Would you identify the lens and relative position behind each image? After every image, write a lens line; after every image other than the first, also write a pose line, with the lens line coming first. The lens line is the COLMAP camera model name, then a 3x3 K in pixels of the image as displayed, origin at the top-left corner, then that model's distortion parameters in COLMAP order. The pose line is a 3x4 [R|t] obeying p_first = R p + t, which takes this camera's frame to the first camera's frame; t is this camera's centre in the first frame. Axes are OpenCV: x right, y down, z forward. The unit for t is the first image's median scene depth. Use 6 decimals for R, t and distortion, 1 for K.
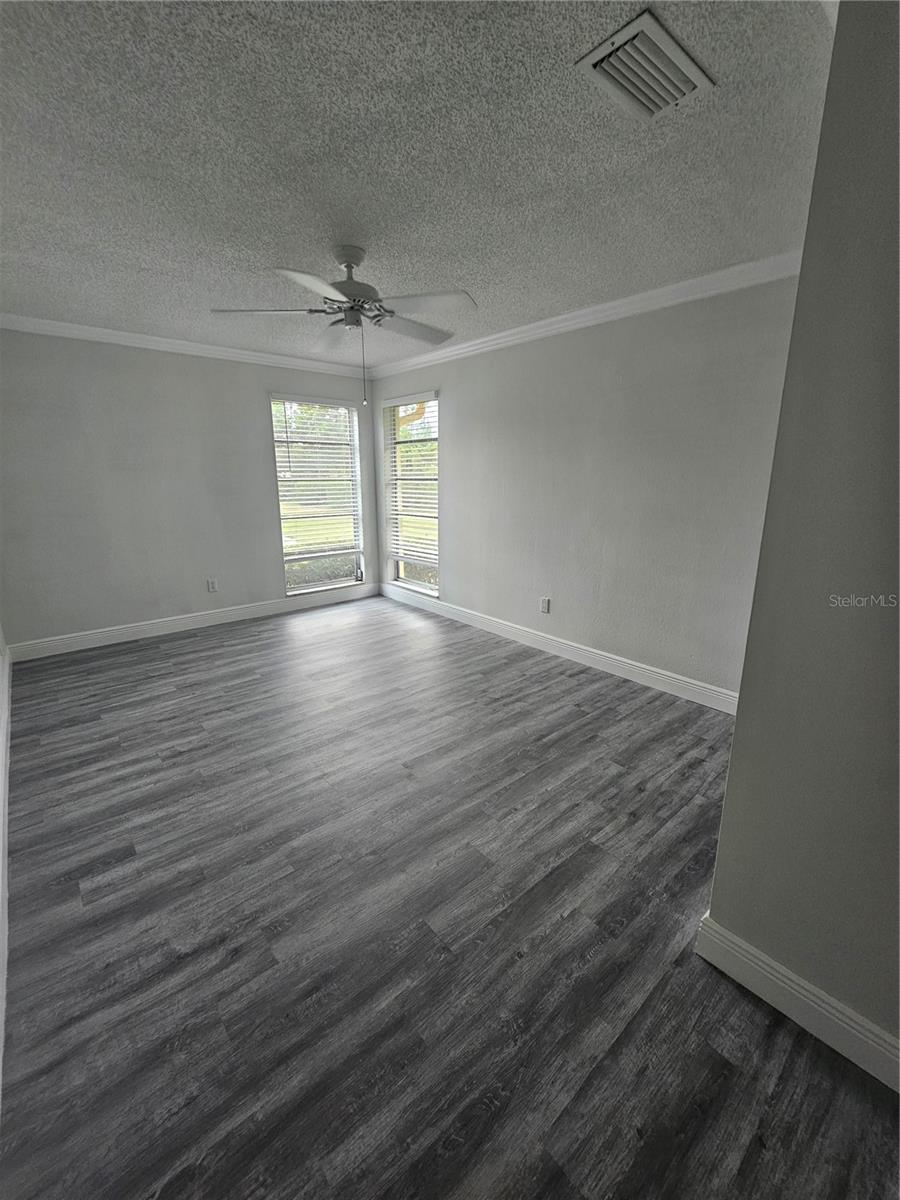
lens RADIAL K [[487.9, 0, 450.8], [0, 487.9, 608.4], [0, 0, 1]] dist [0.000114, -0.000424]
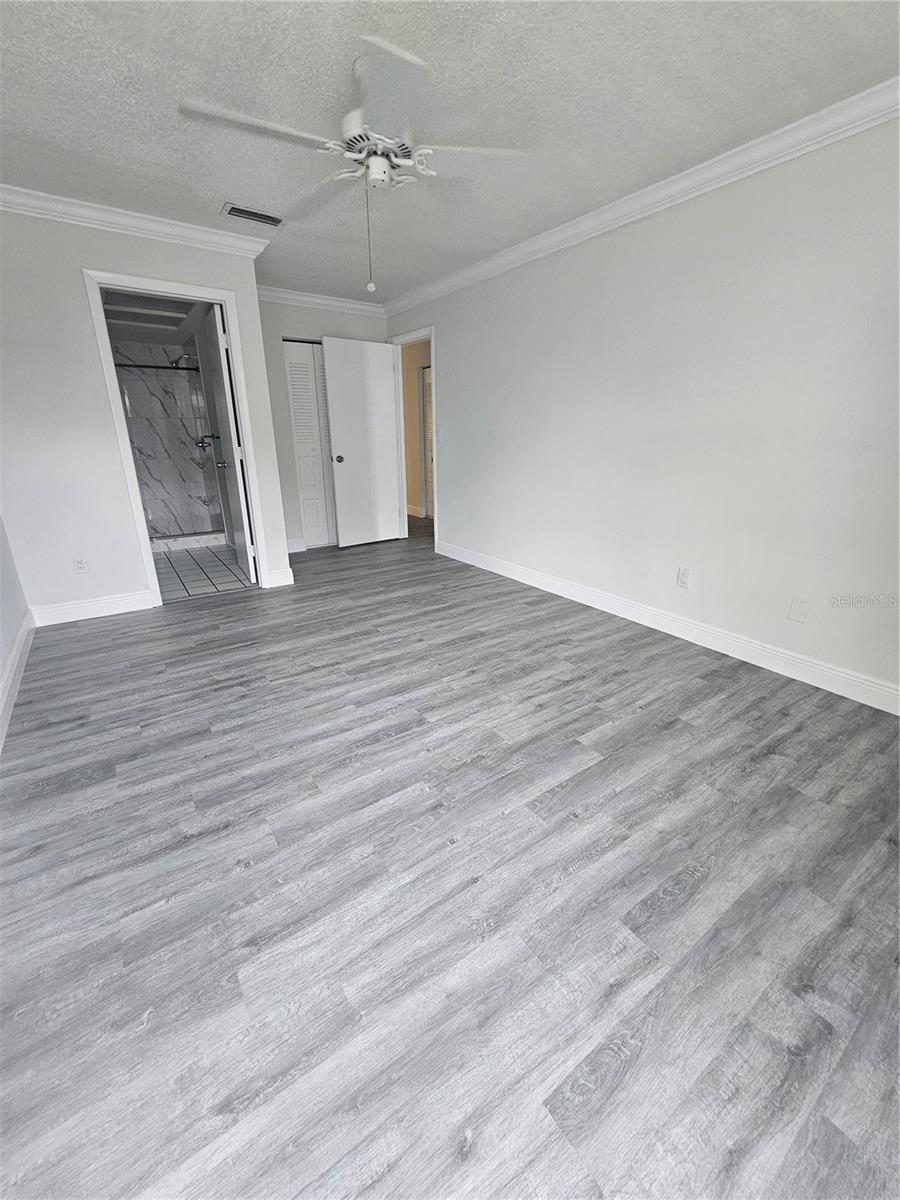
lens RADIAL K [[487.9, 0, 454.4], [0, 487.9, 599.5], [0, 0, 1]] dist [0.000114, -0.000424]
pose [[-0.995265, -0.035000, 0.090684, -0.355587], [0.022550, 0.824342, 0.565643, -0.412875], [-0.094552, 0.565010, -0.819649, 1.720689]]
